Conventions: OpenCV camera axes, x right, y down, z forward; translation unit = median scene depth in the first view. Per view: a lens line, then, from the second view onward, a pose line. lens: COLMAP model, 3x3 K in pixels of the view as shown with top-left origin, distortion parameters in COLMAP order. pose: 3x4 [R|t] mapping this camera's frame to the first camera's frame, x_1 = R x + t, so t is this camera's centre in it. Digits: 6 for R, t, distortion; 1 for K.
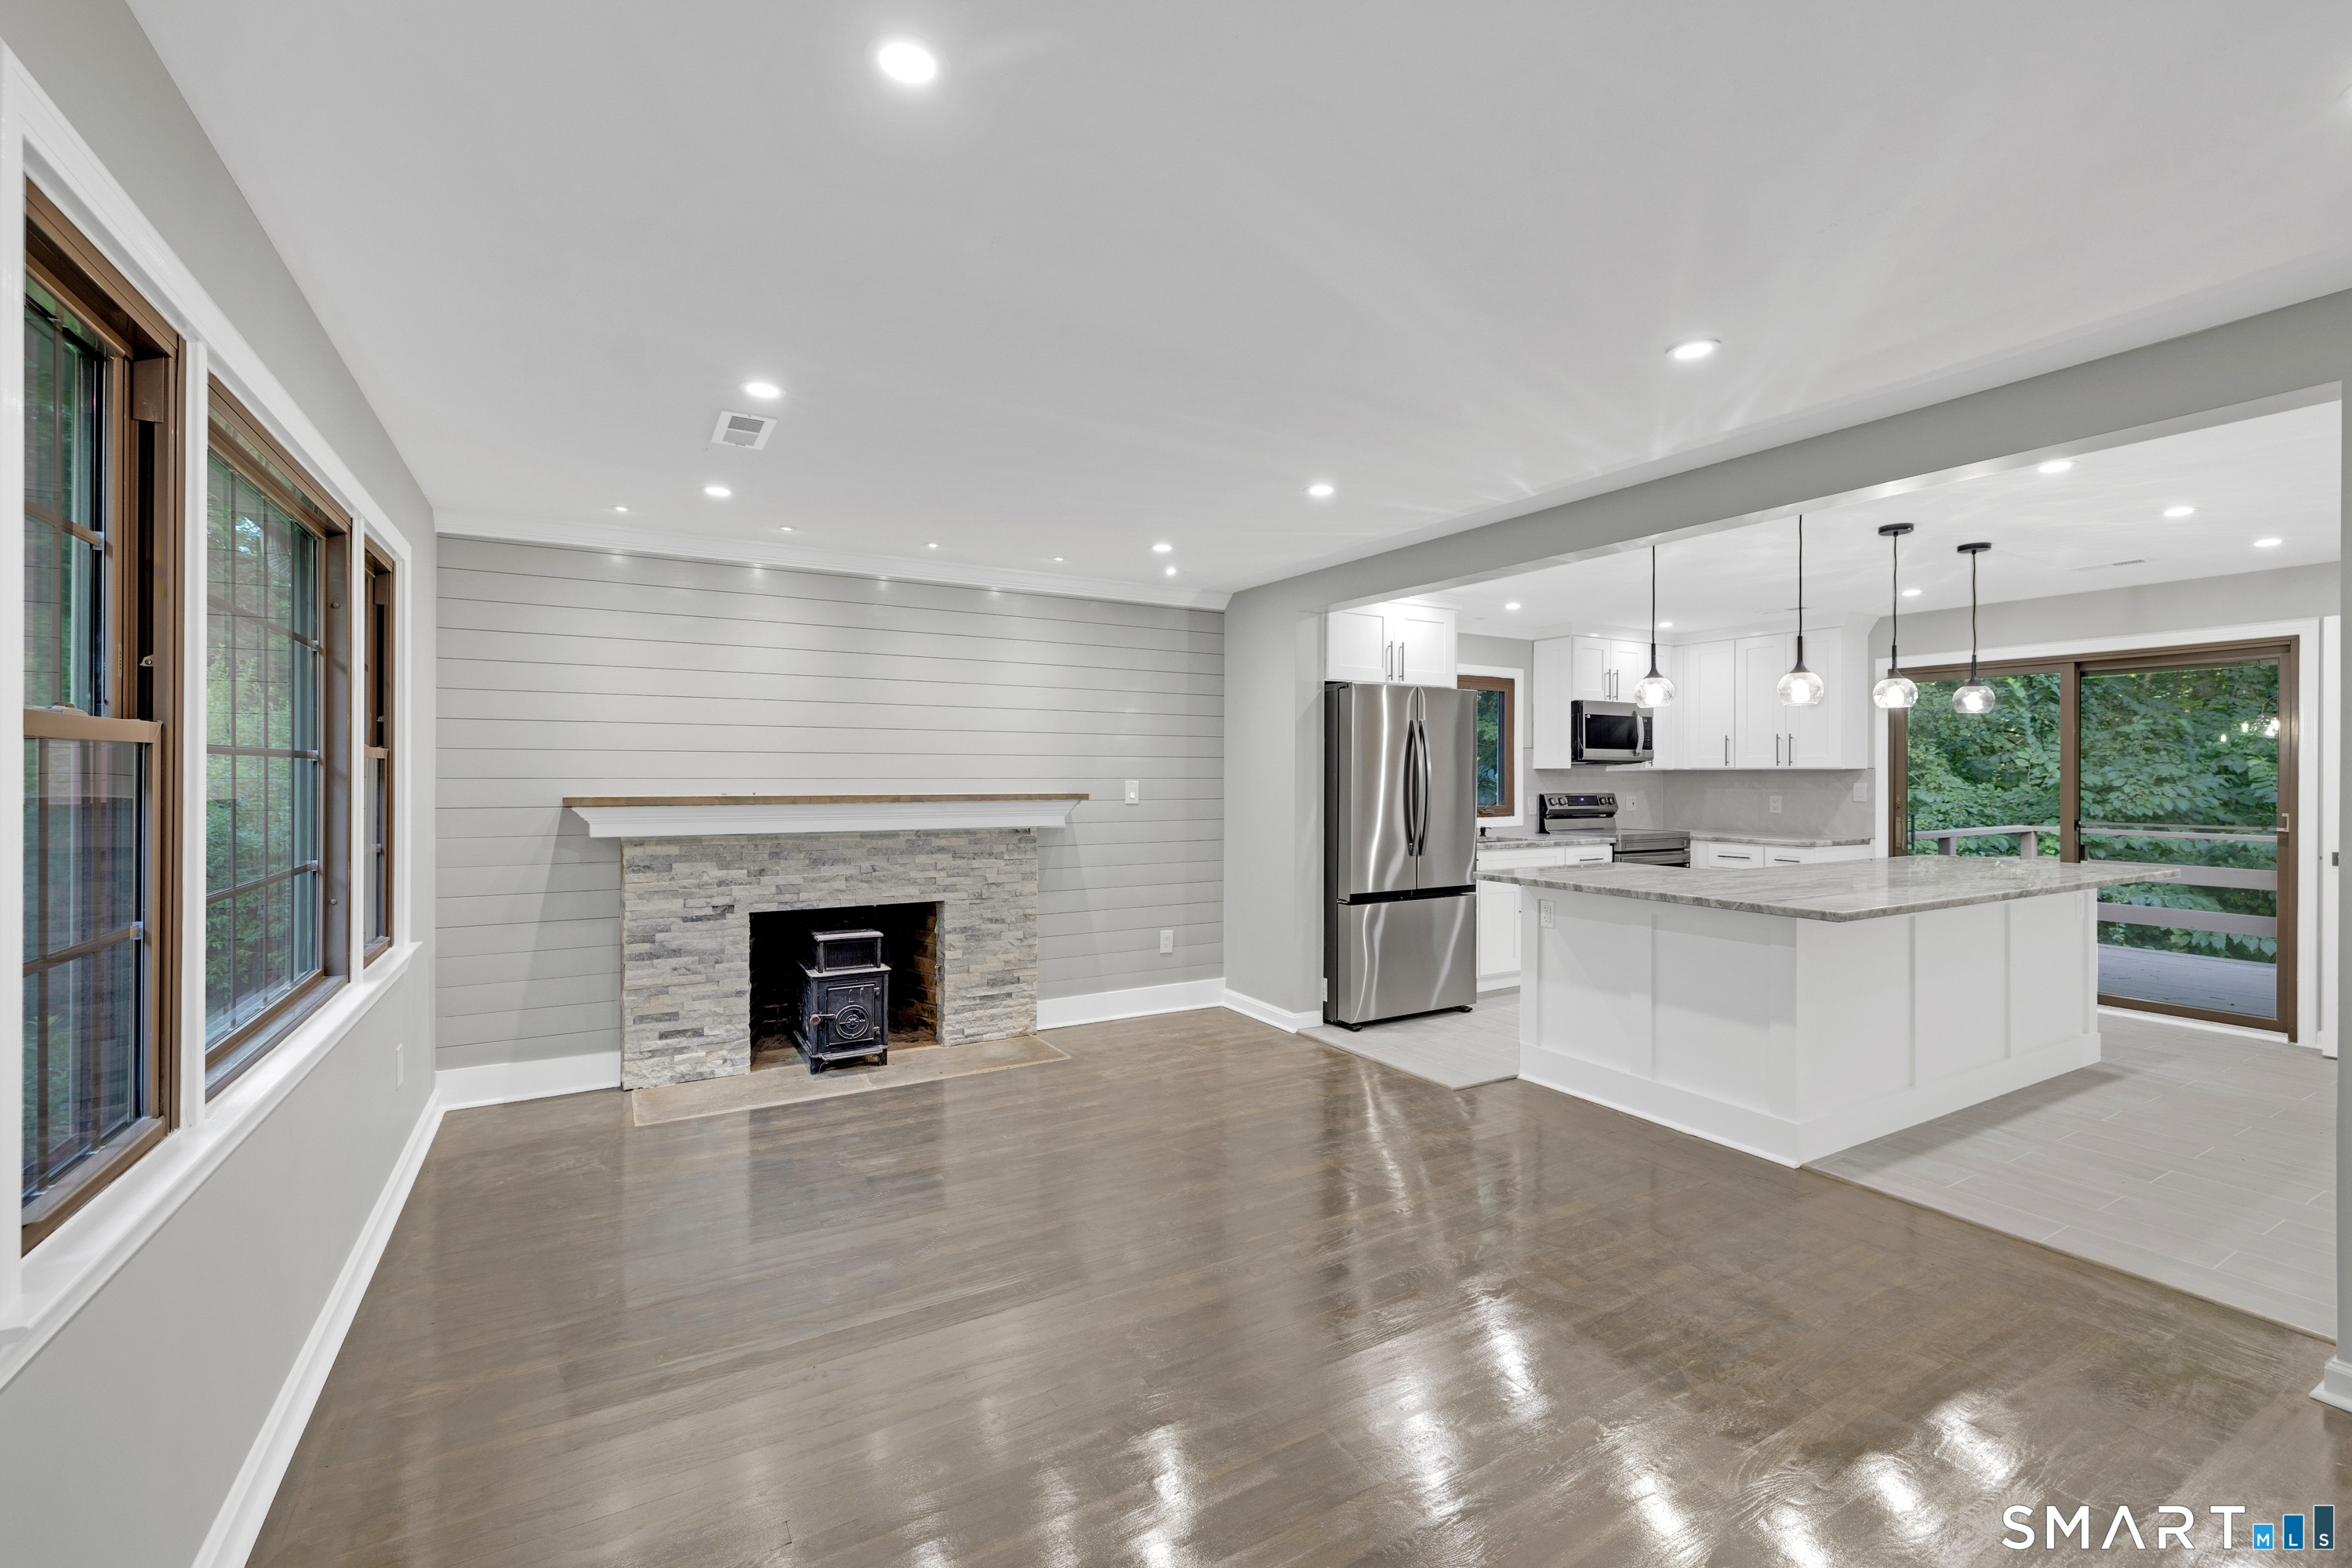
lens RADIAL K [[1002.4, 0, 1171.8], [0, 1002.4, 767.8], [0, 0, 1]] dist [0.000786, 0.000517]
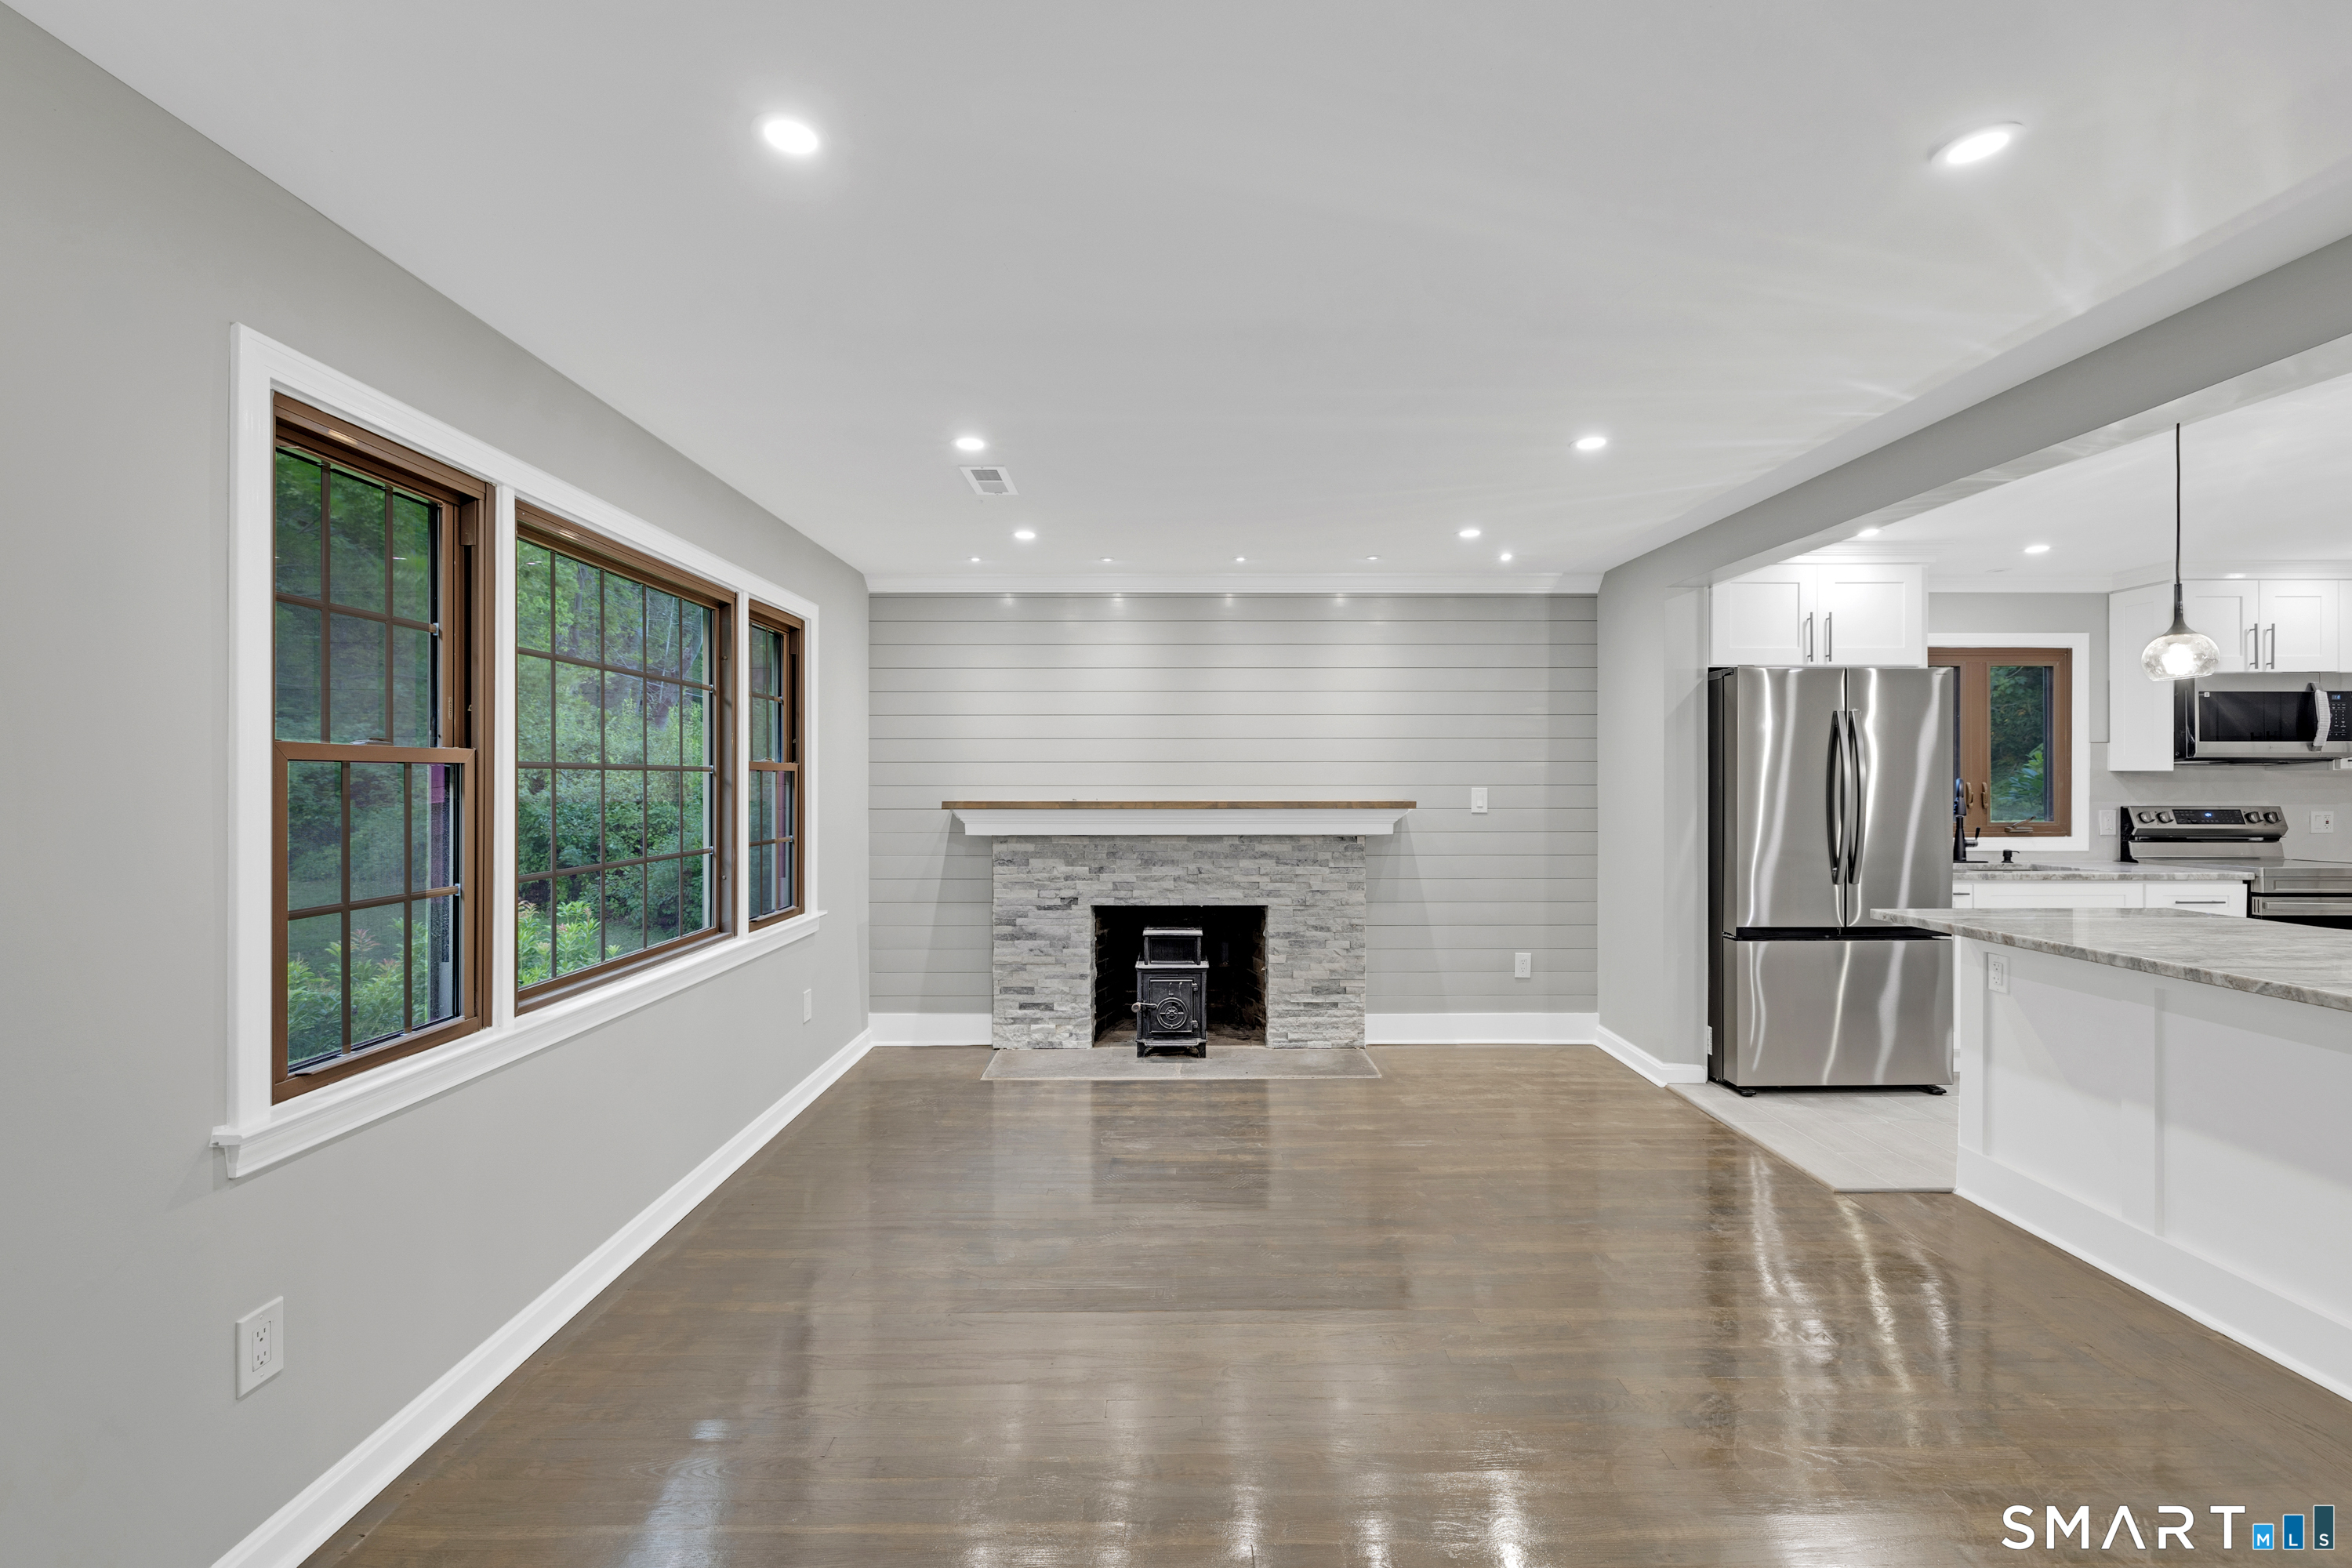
lens RADIAL K [[985.9, 0, 1174.5], [0, 985.9, 775.3], [0, 0, 1]] dist [-0.000272, 0.000345]
pose [[0.867848, -0.005455, -0.496800, 0.190425], [0.006223, 0.999981, -0.000109, -0.000204], [0.496791, -0.002997, 0.867865, 0.081854]]
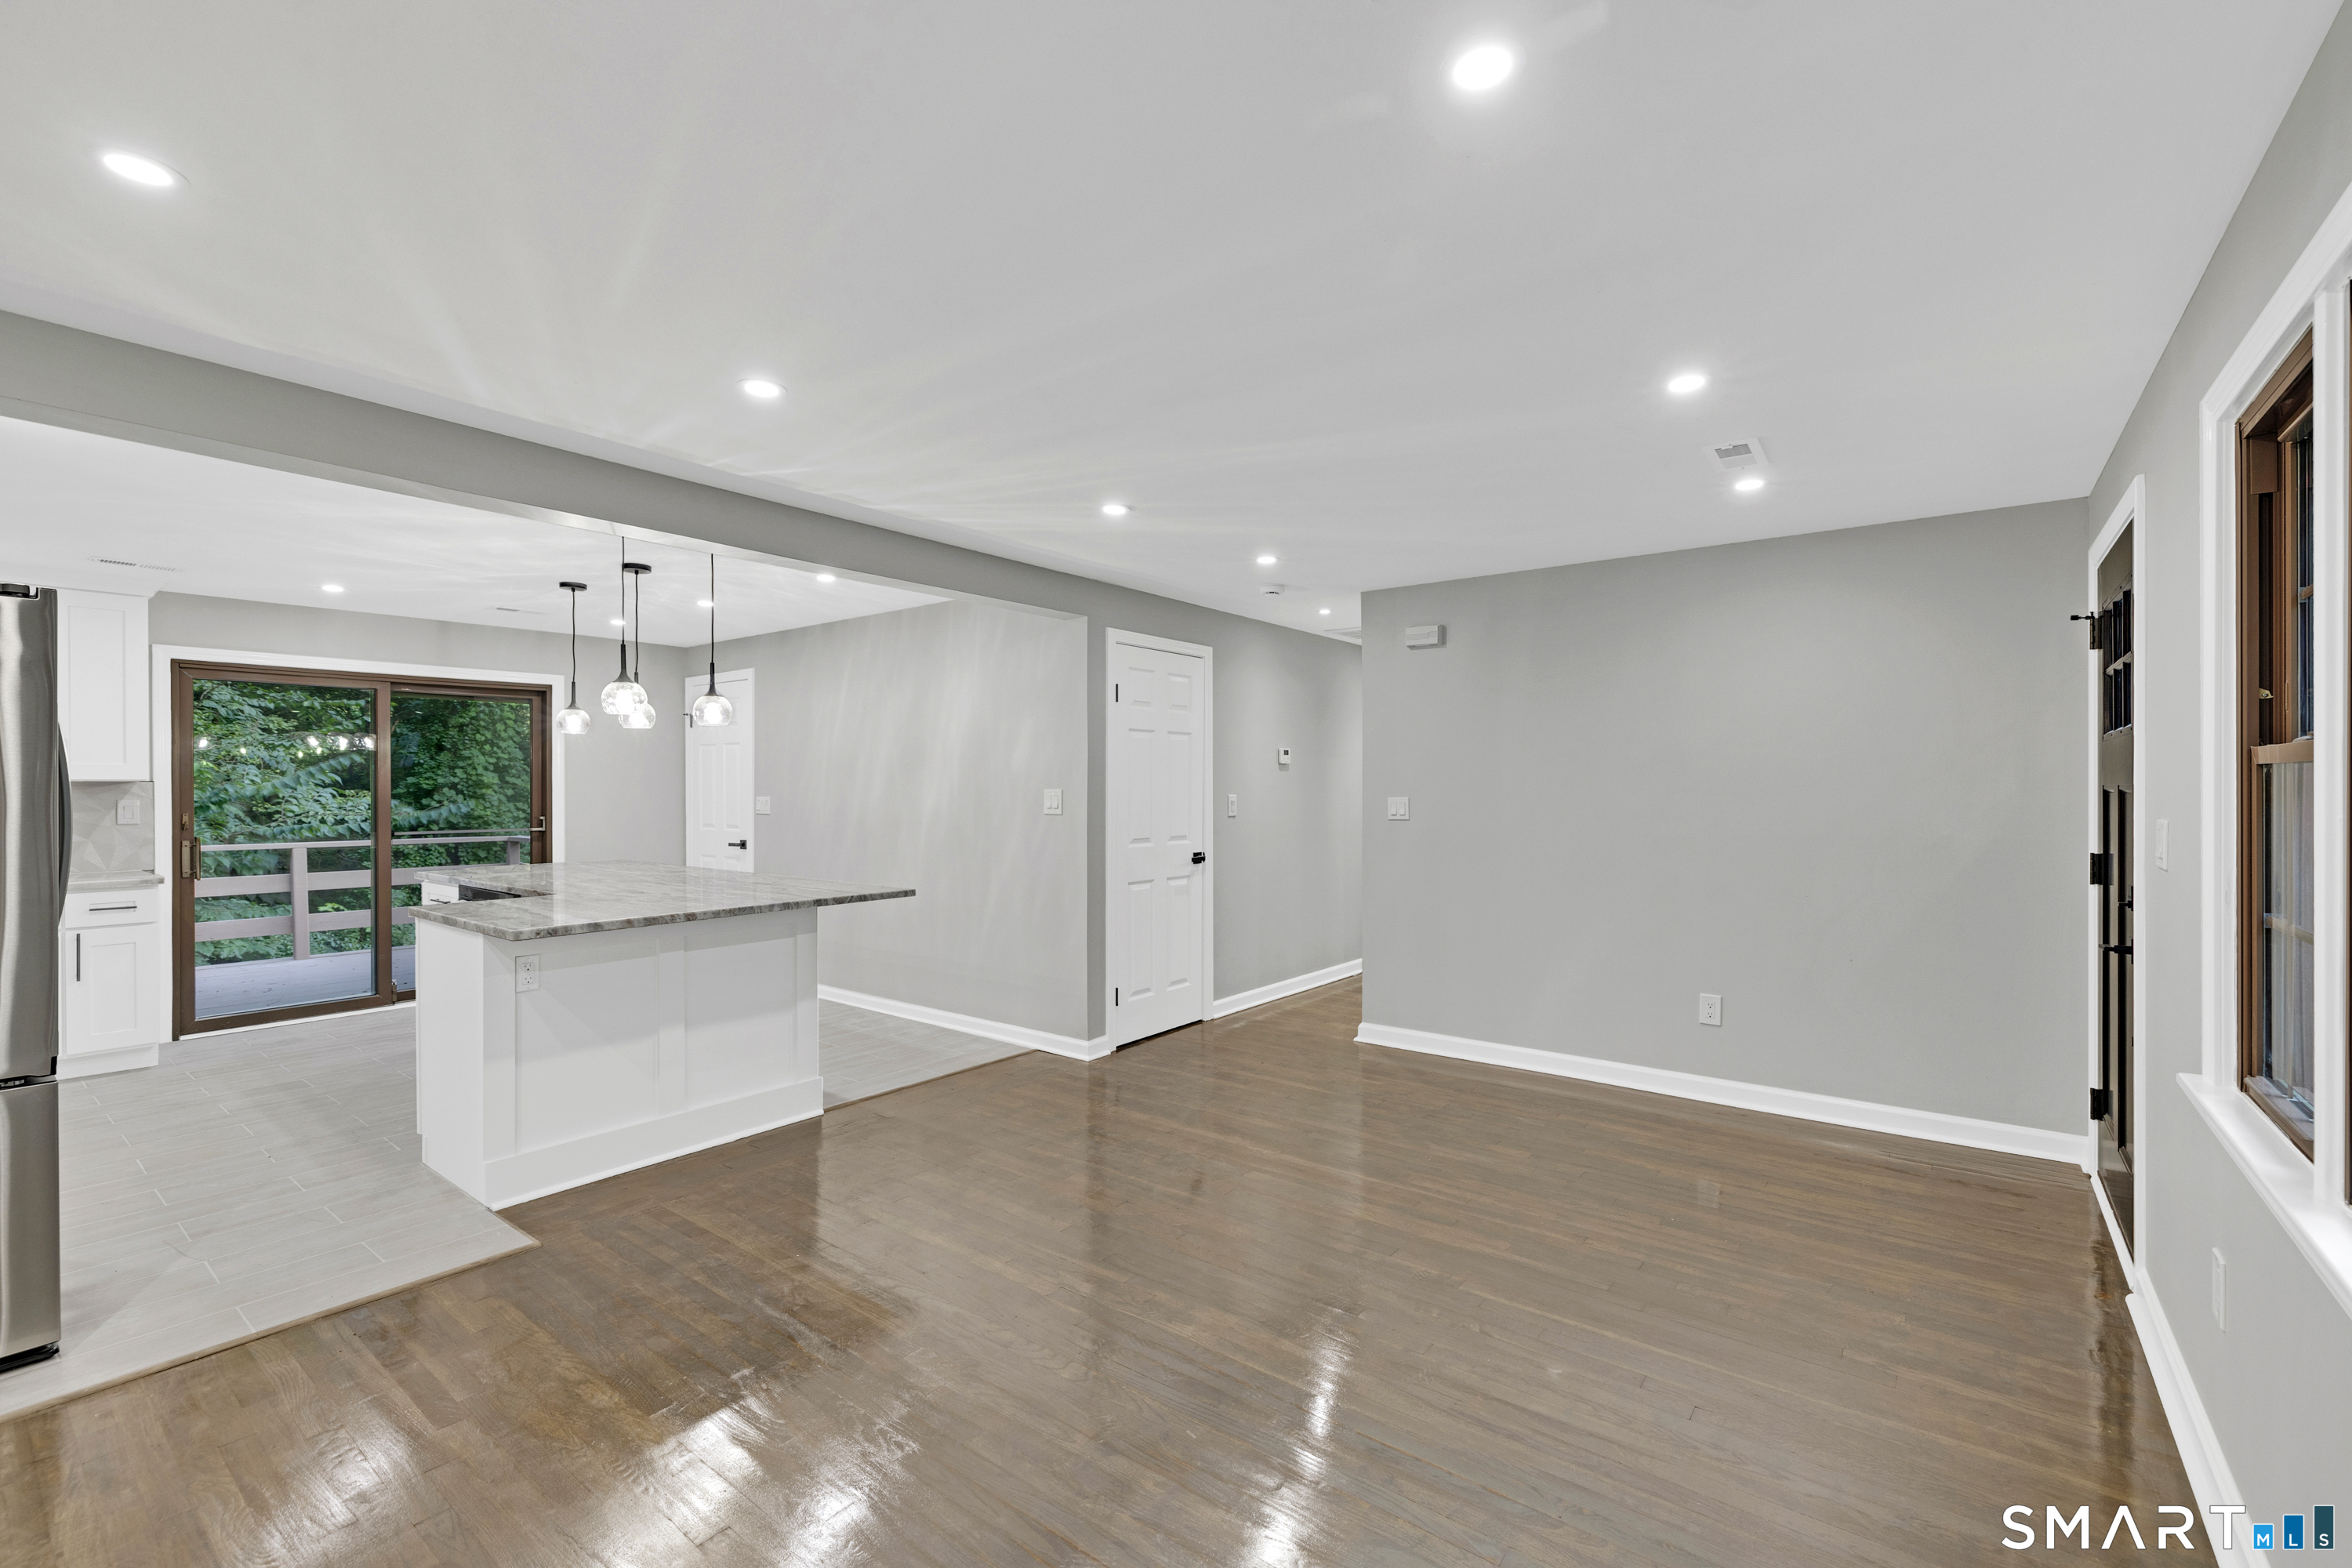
lens RADIAL K [[985.9, 0, 1174.5], [0, 985.9, 775.3], [0, 0, 1]] dist [-0.000272, 0.000345]
pose [[-0.374210, 0.008746, 0.927303, -0.447947], [-0.004063, 0.999930, -0.011071, 0.001998], [-0.927335, -0.007910, -0.374149, 0.736884]]
